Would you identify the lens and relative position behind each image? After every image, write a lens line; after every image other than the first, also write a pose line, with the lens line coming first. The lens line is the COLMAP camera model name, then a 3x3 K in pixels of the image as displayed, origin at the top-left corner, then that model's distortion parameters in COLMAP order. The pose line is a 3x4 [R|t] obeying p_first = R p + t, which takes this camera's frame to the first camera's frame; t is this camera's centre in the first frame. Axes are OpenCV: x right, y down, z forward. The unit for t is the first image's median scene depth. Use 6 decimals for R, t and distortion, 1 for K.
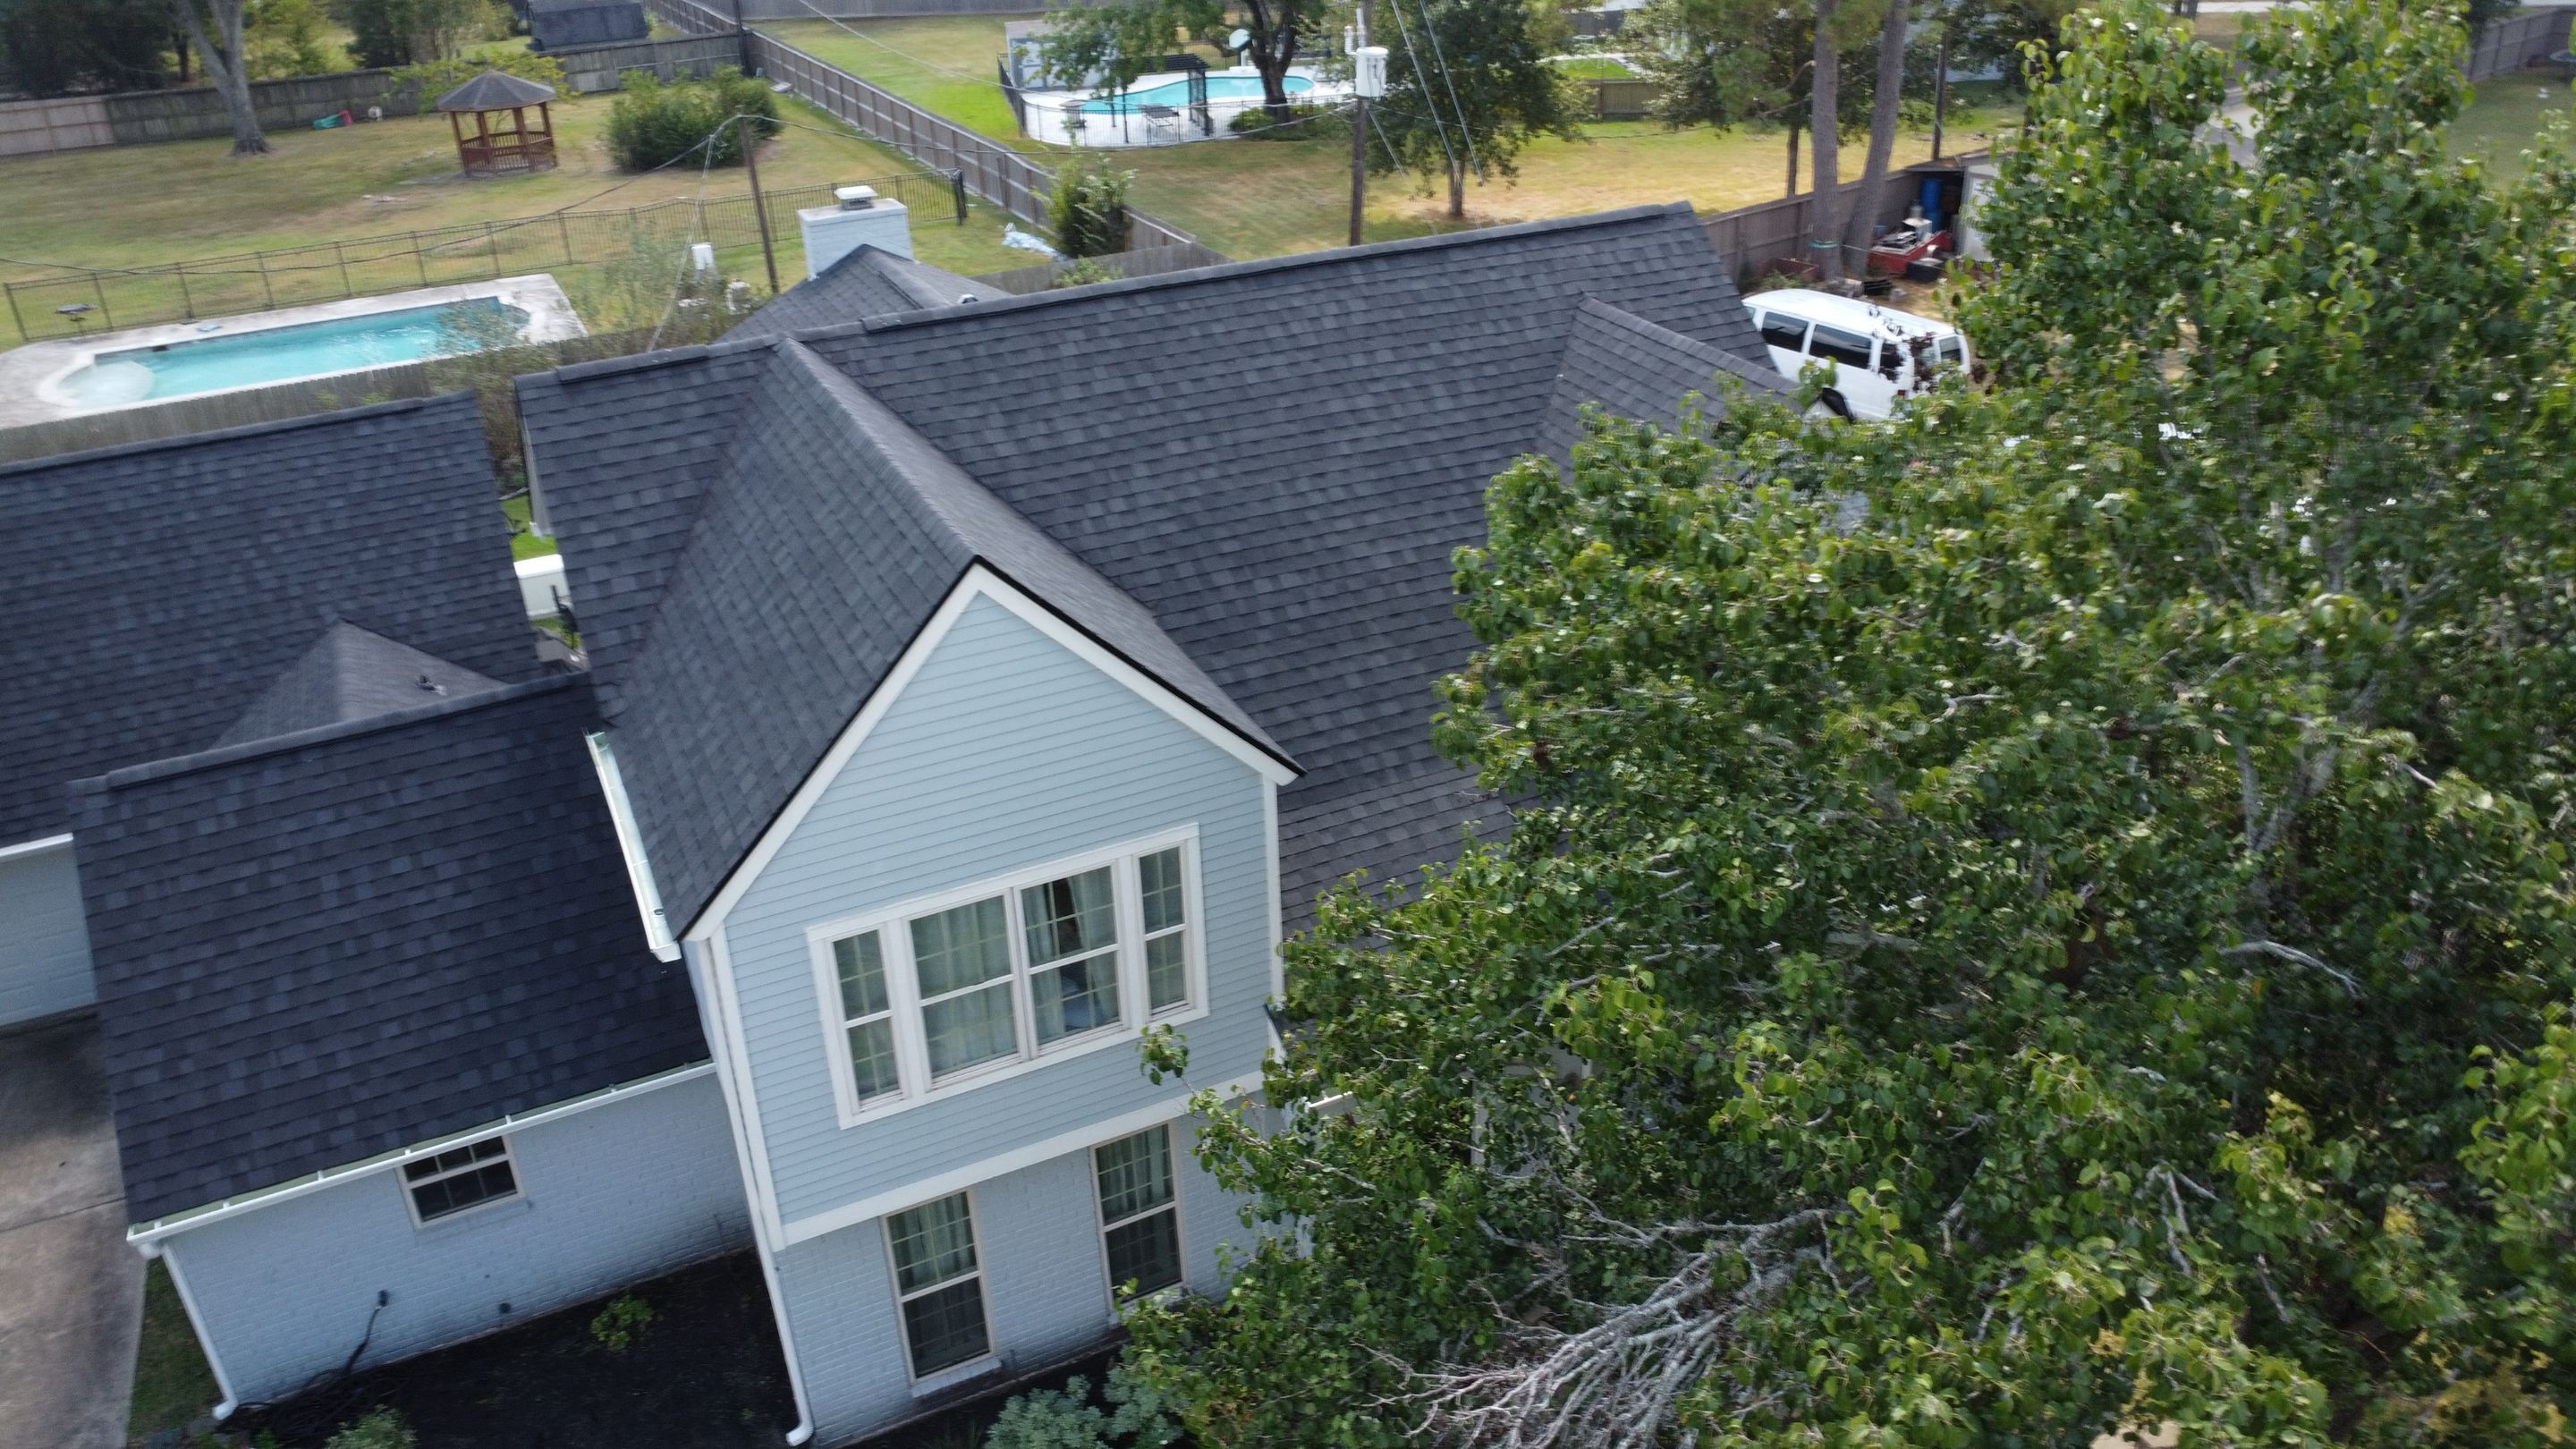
lens RADIAL K [[1869.9, 0, 1287.6], [0, 1869.9, 710.0], [0, 0, 1]] dist [-0.021435, -0.017630]
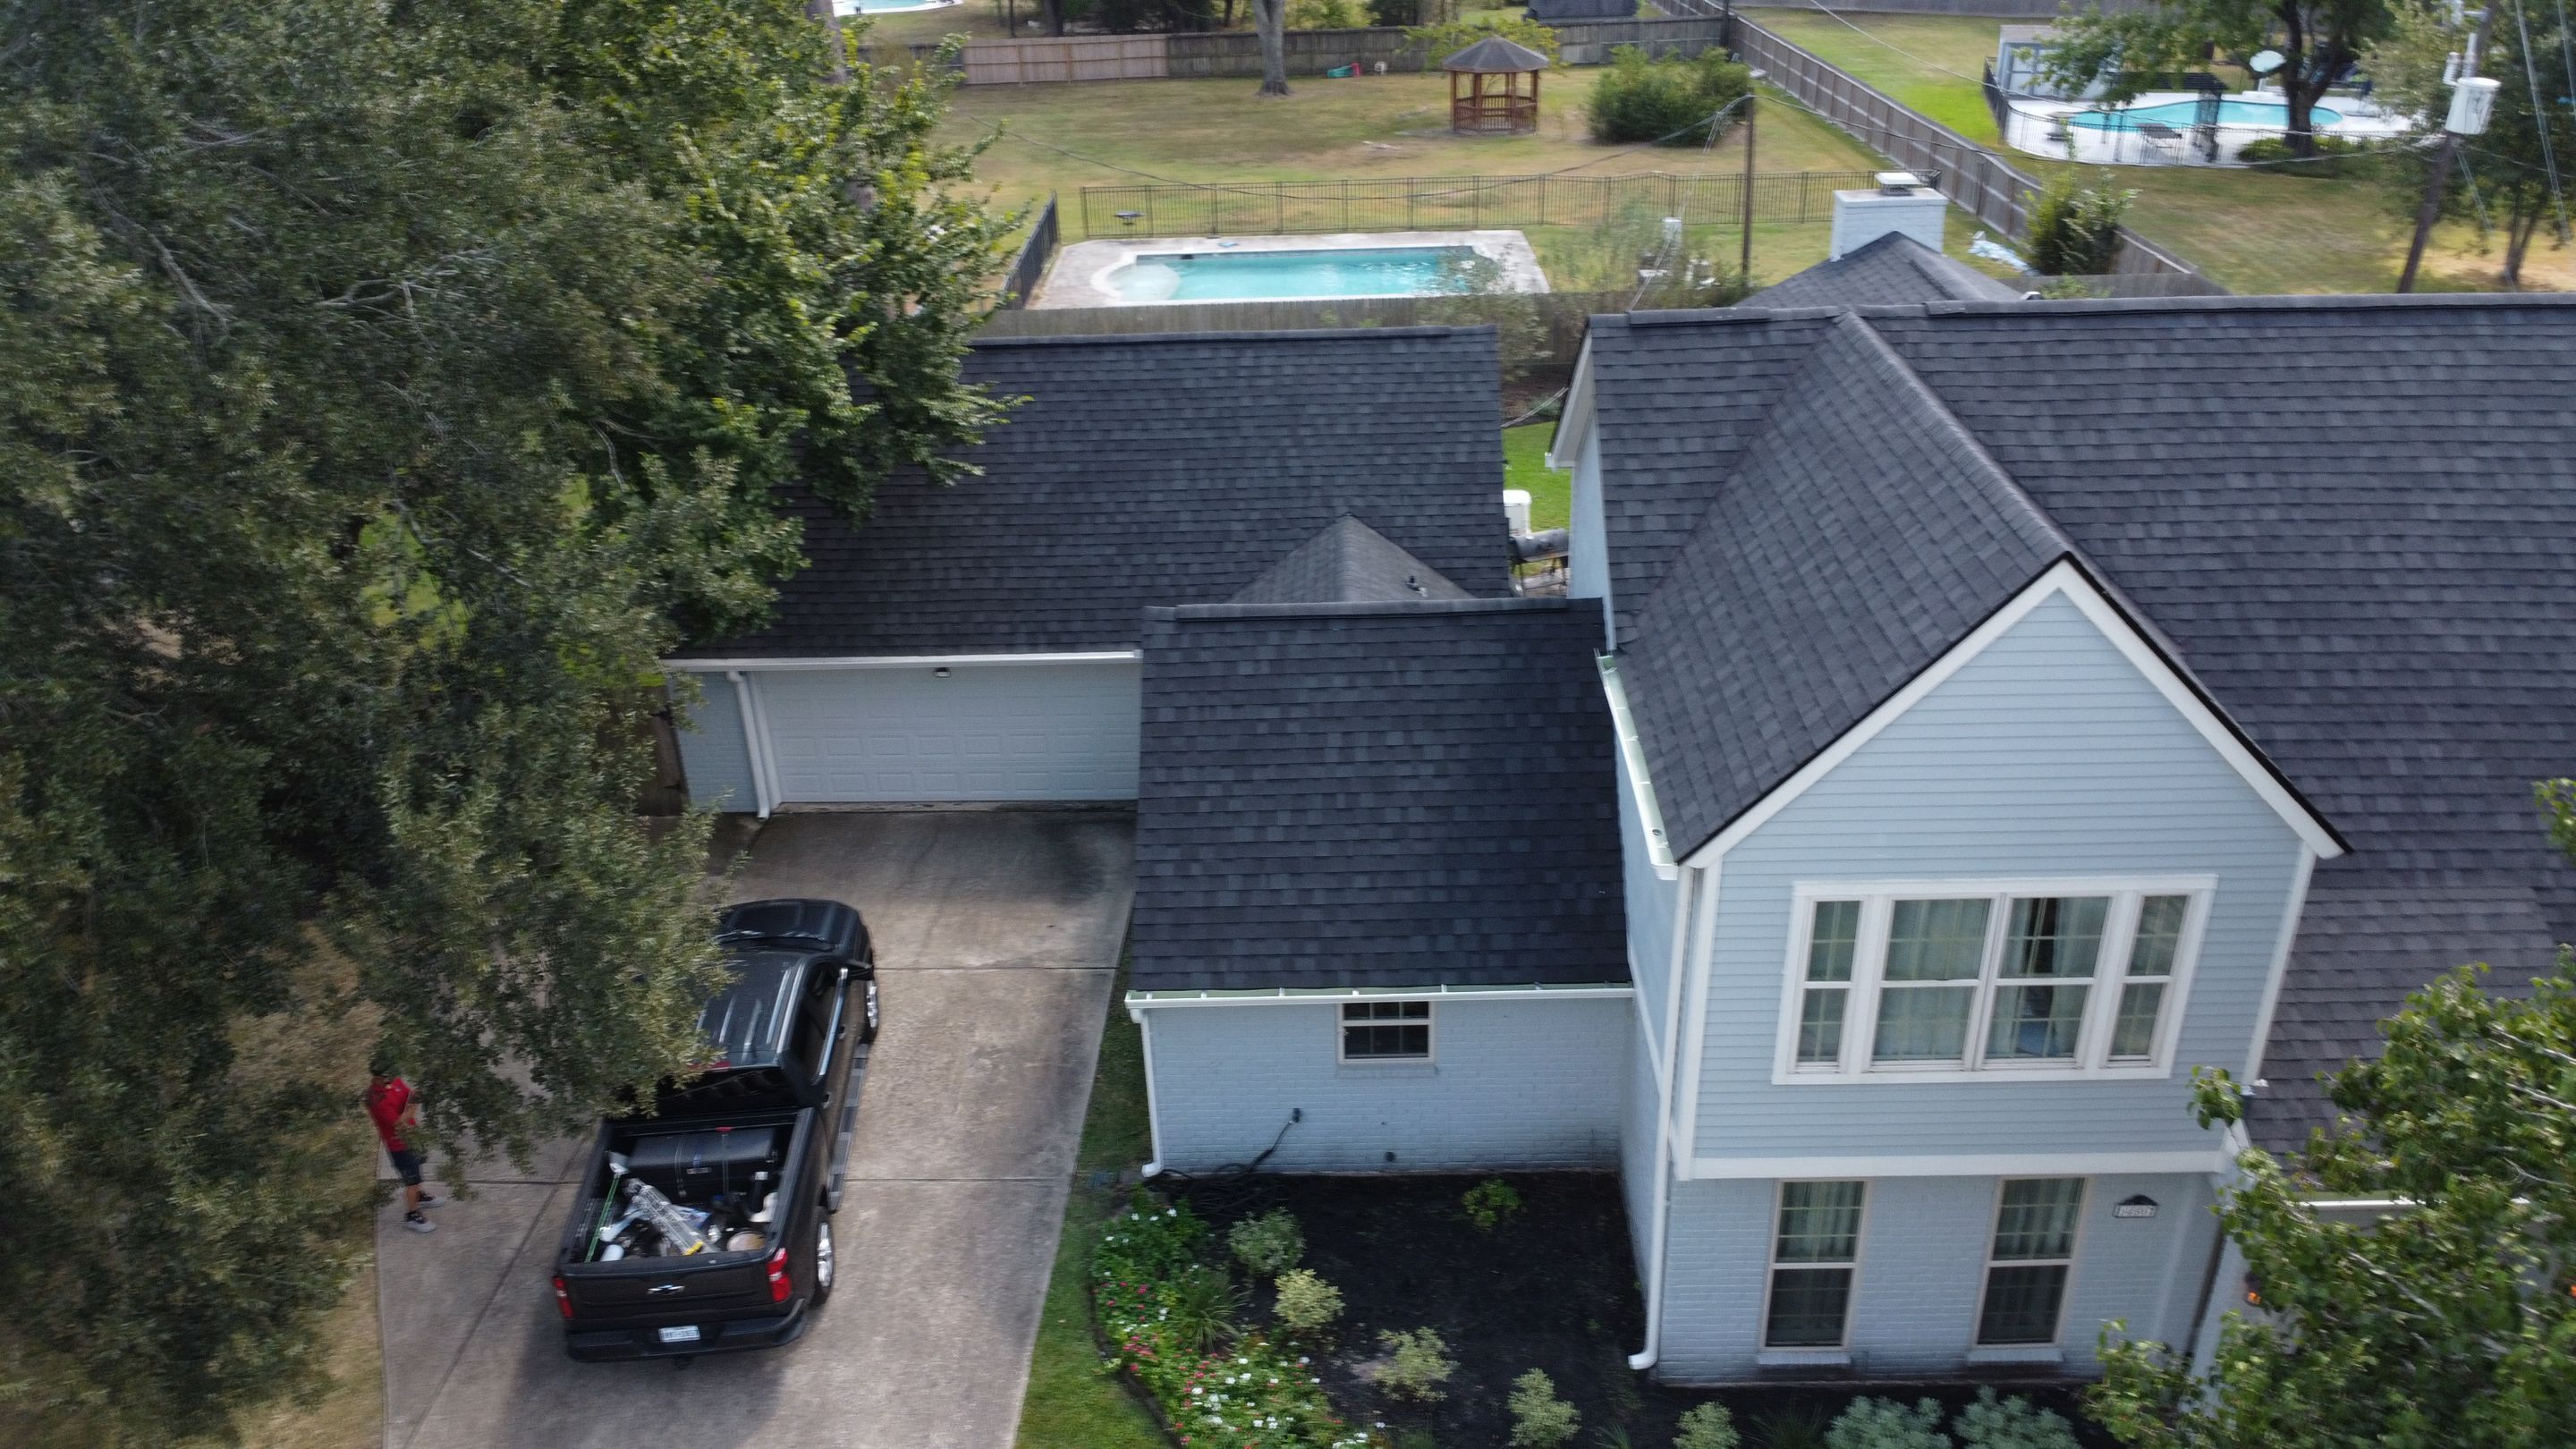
lens RADIAL K [[1869.9, 0, 1281.2], [0, 1869.9, 704.7], [0, 0, 1]] dist [-0.021435, -0.017630]
pose [[0.888314, 0.207239, -0.409818, -0.087772], [-0.206613, 0.977323, 0.046370, 0.026440], [0.410134, 0.043483, 0.910988, -0.037137]]
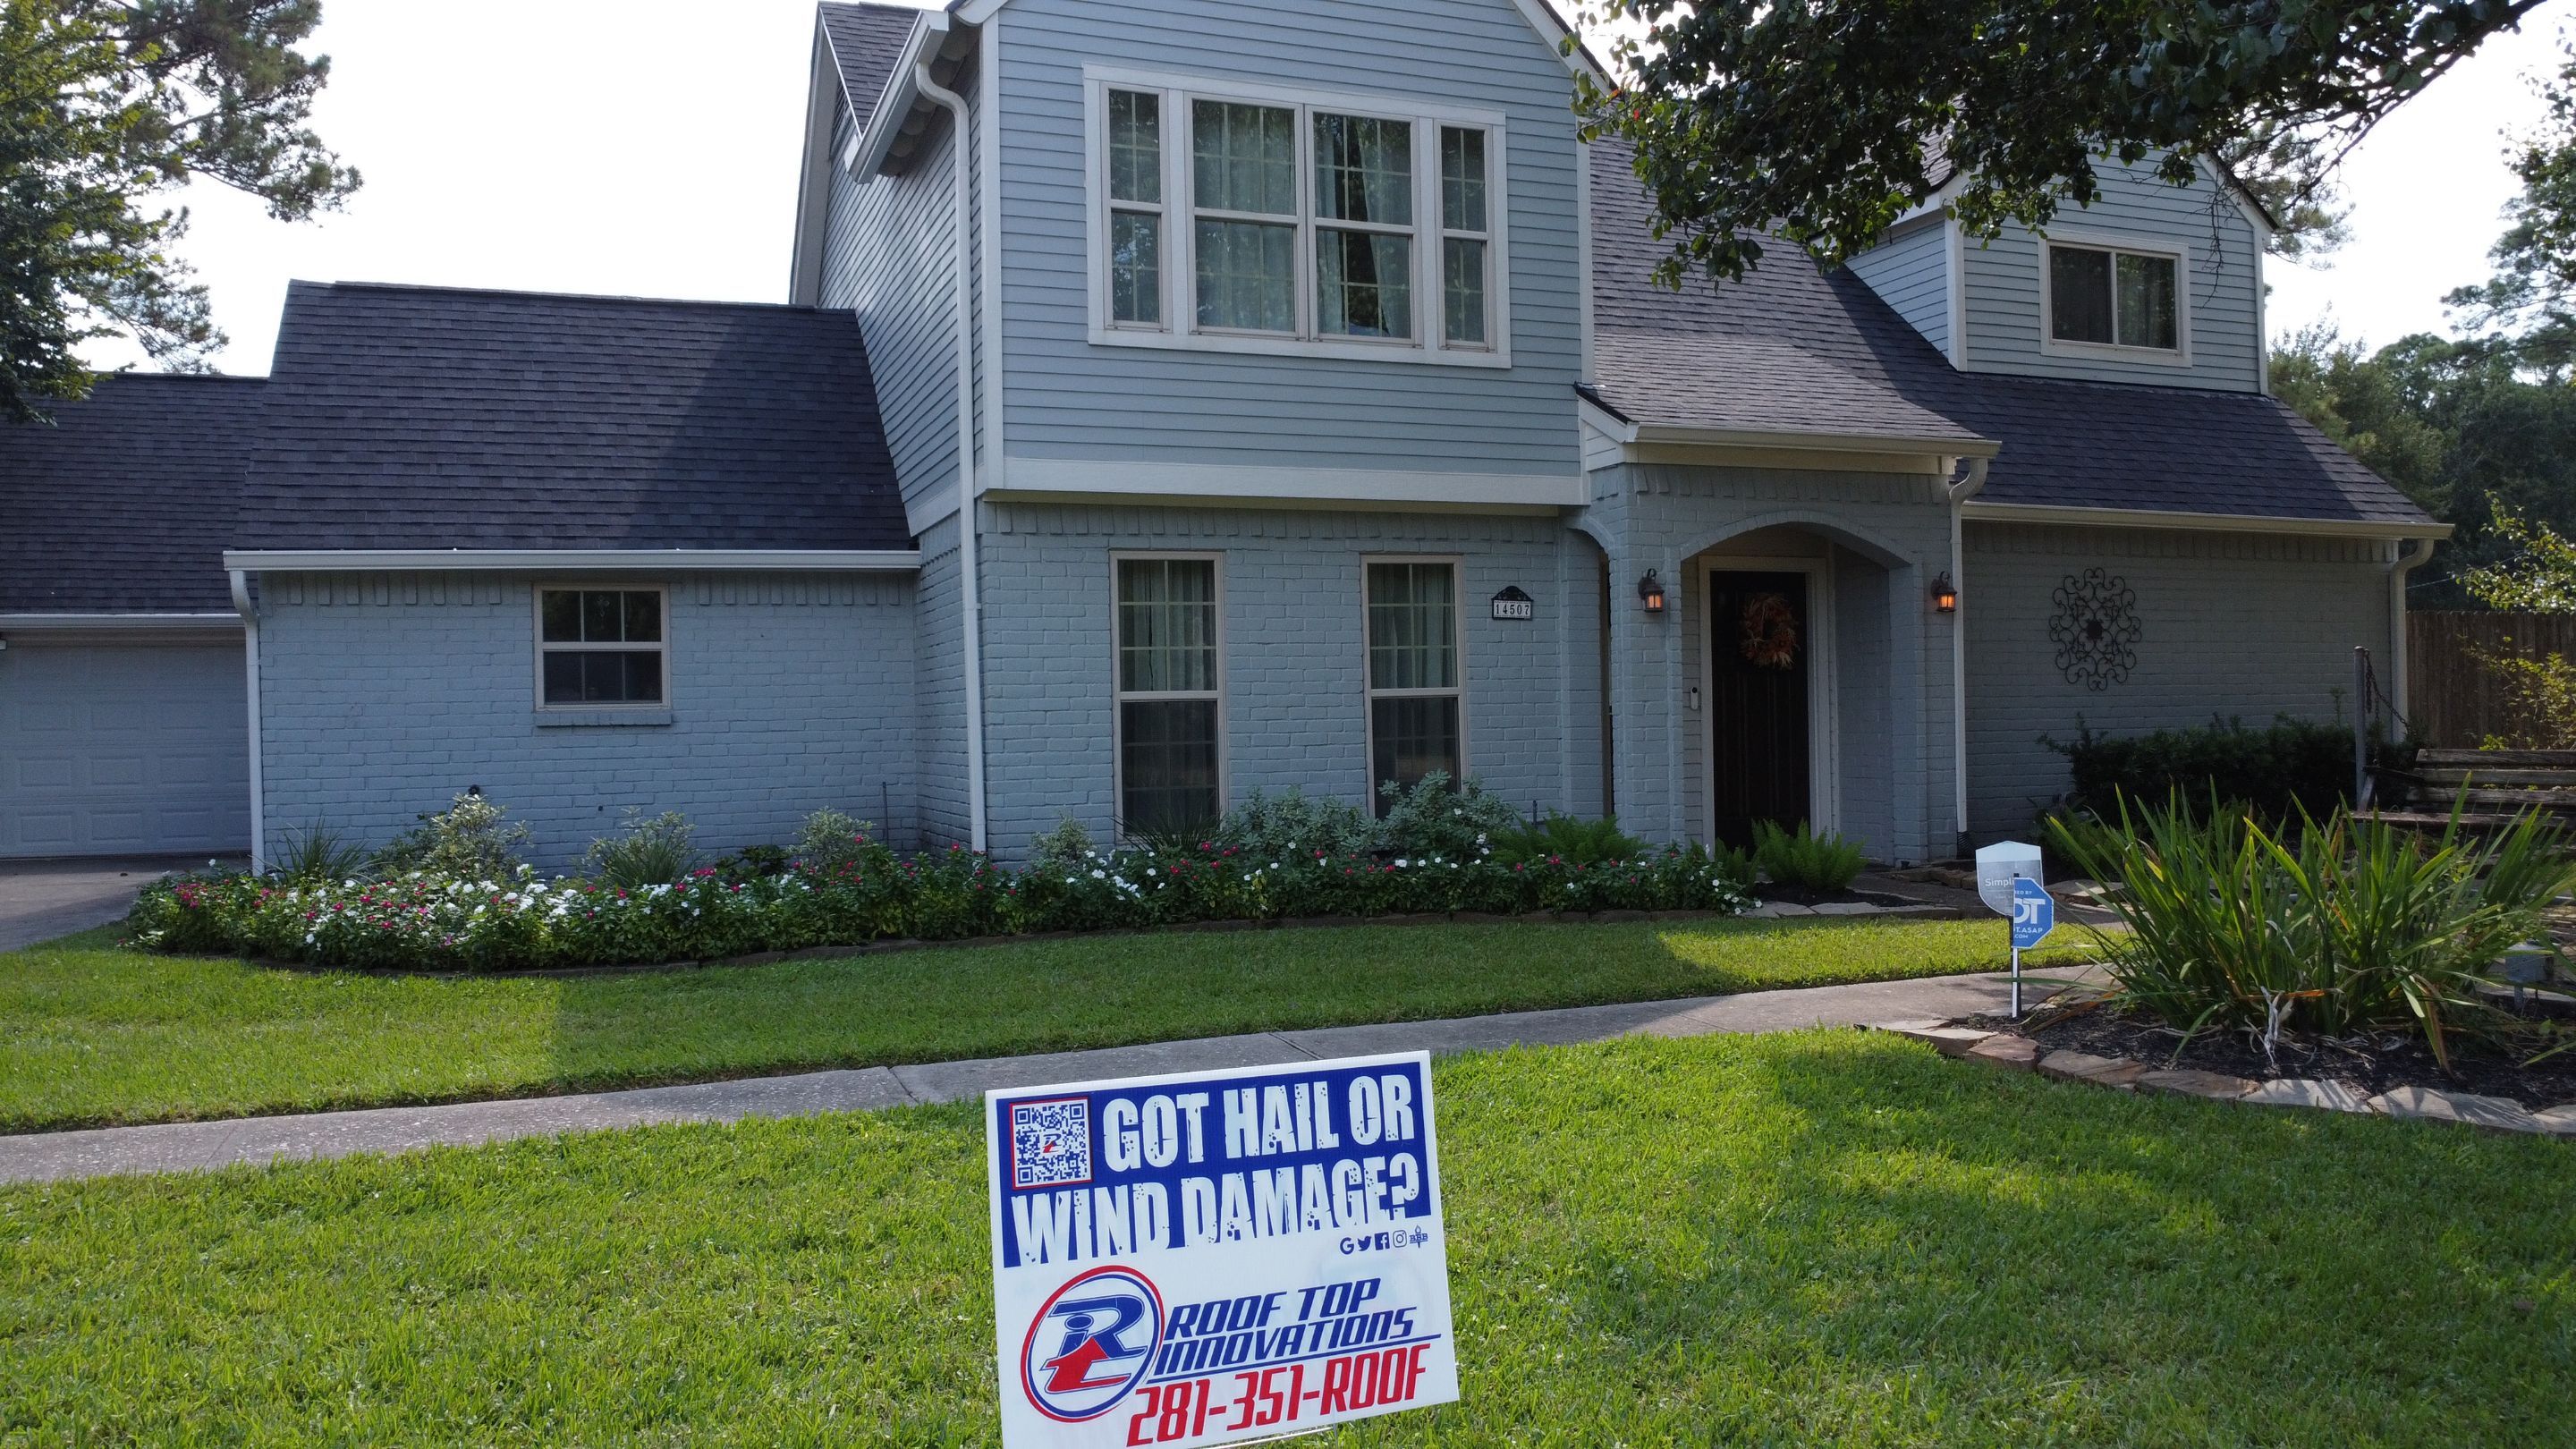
lens RADIAL K [[1869.9, 0, 1284.9], [0, 1869.9, 707.6], [0, 0, 1]] dist [-0.021435, -0.017630]
pose [[0.996531, 0.008385, -0.082800, -0.067084], [-0.045844, 0.885660, -0.462065, 0.642809], [0.069459, 0.464258, 0.882972, 0.285743]]
